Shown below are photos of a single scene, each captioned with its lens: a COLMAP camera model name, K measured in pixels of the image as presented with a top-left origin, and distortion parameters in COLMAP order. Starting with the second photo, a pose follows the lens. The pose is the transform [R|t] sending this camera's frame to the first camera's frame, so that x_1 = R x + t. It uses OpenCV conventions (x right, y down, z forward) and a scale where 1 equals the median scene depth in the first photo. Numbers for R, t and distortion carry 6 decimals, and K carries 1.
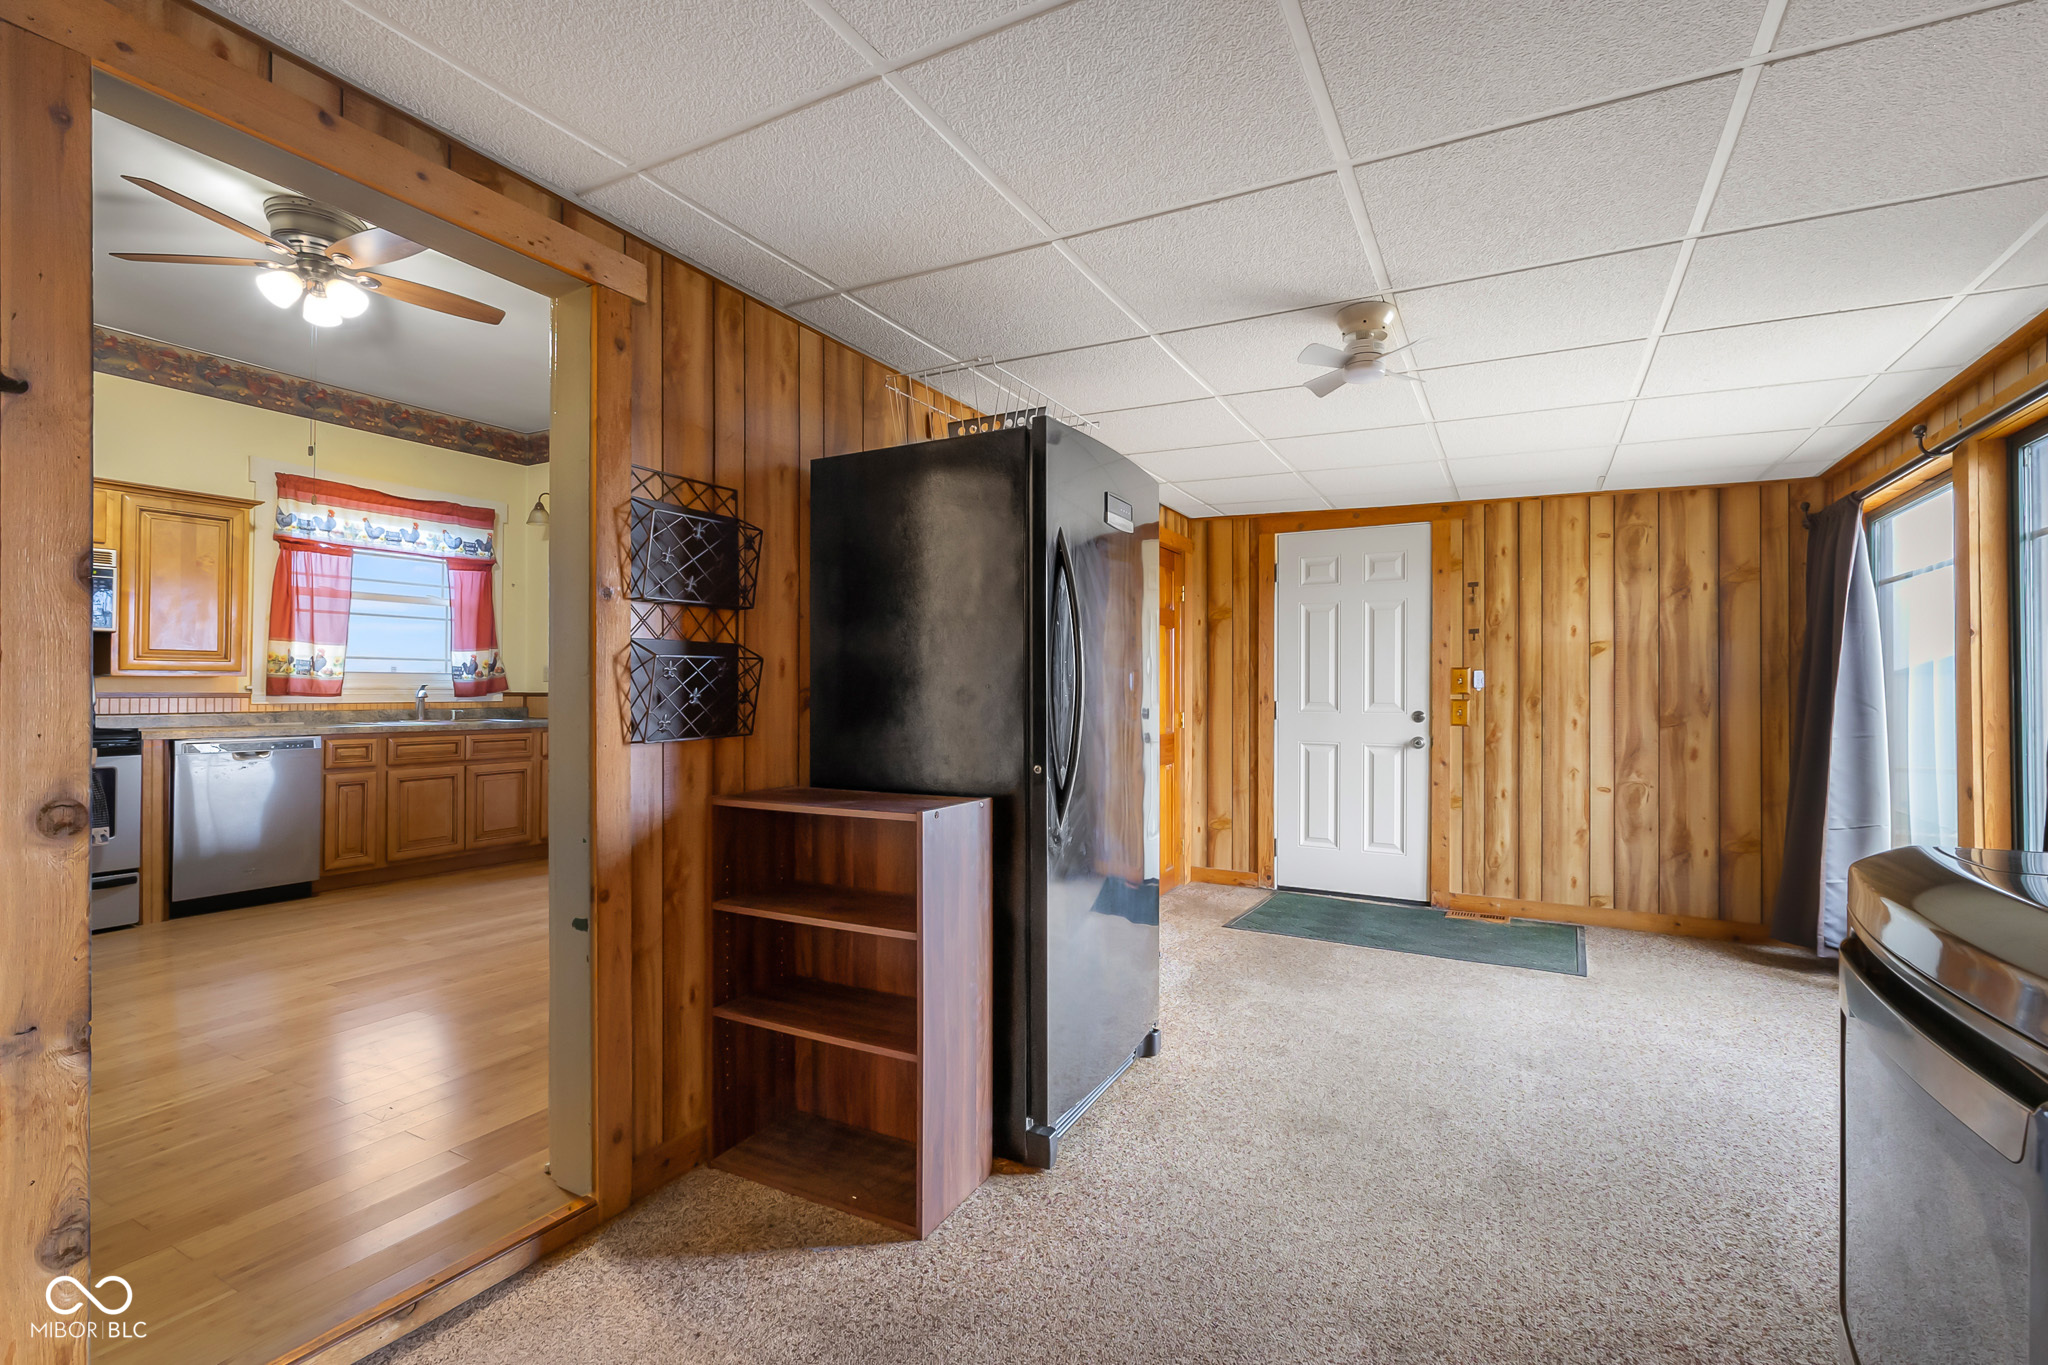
lens RADIAL K [[915.5, 0, 1036.5], [0, 915.5, 678.4], [0, 0, 1]] dist [0.000900, -0.000559]
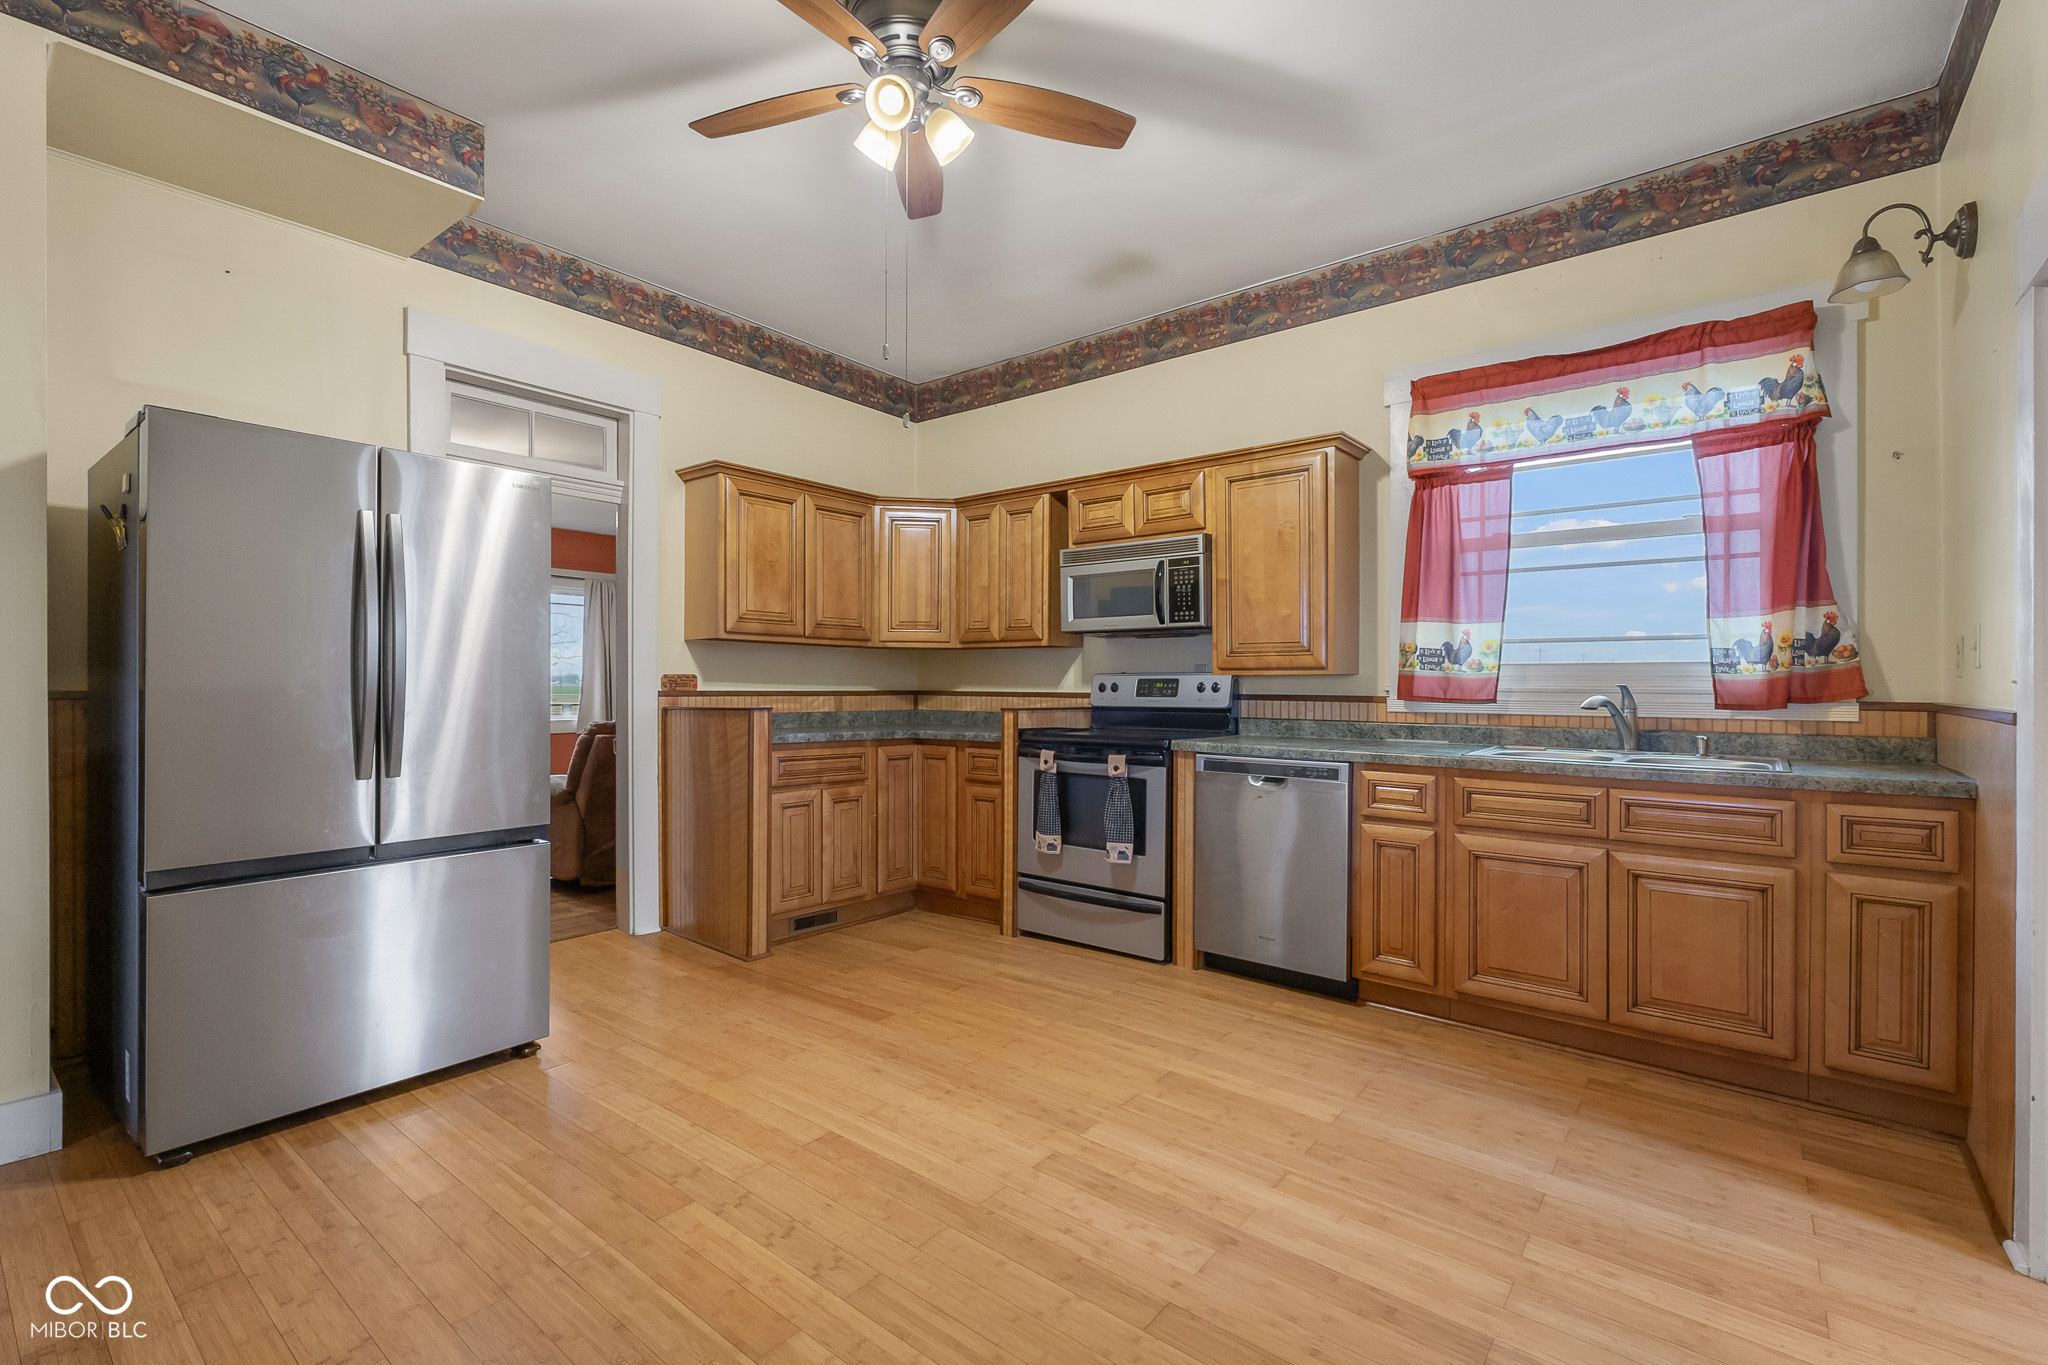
lens RADIAL K [[915.5, 0, 1034.4], [0, 915.5, 680.5], [0, 0, 1]] dist [0.000900, -0.000559]
pose [[-0.170642, -0.002880, -0.985329, -0.086587], [0.009562, 0.999944, -0.004578, 0.003639], [0.985287, -0.010203, -0.170605, 0.791932]]
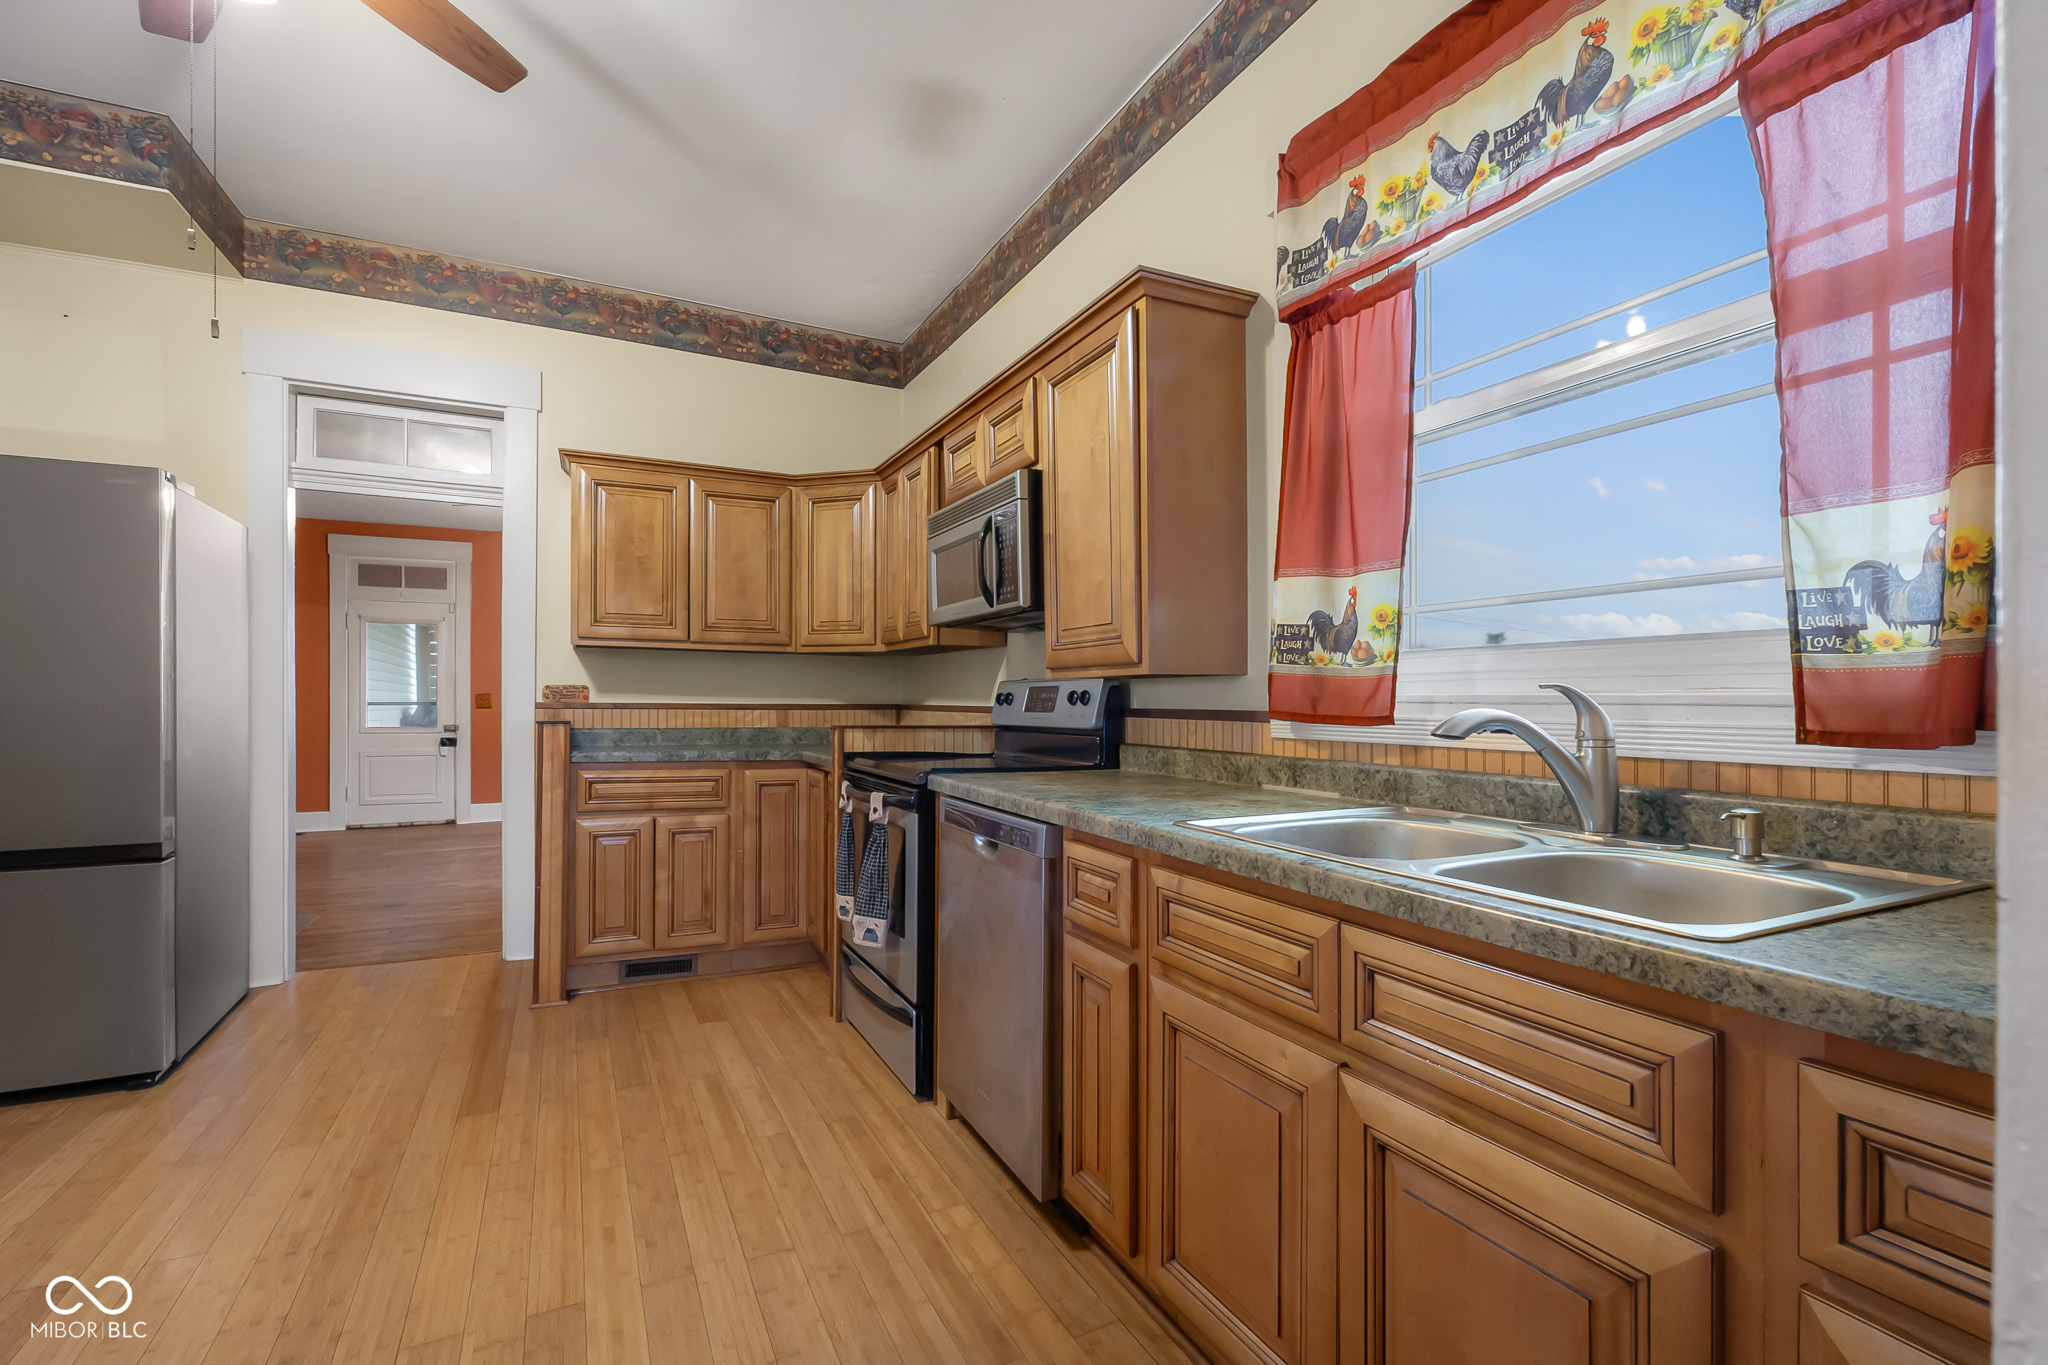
lens RADIAL K [[915.5, 0, 1029.7], [0, 915.5, 701.1], [0, 0, 1]] dist [0.000900, -0.000559]
pose [[-0.577486, -0.000340, -0.816400, -0.415961], [0.008359, 0.999945, -0.006329, 0.011980], [0.816358, -0.010479, -0.577452, 1.078298]]
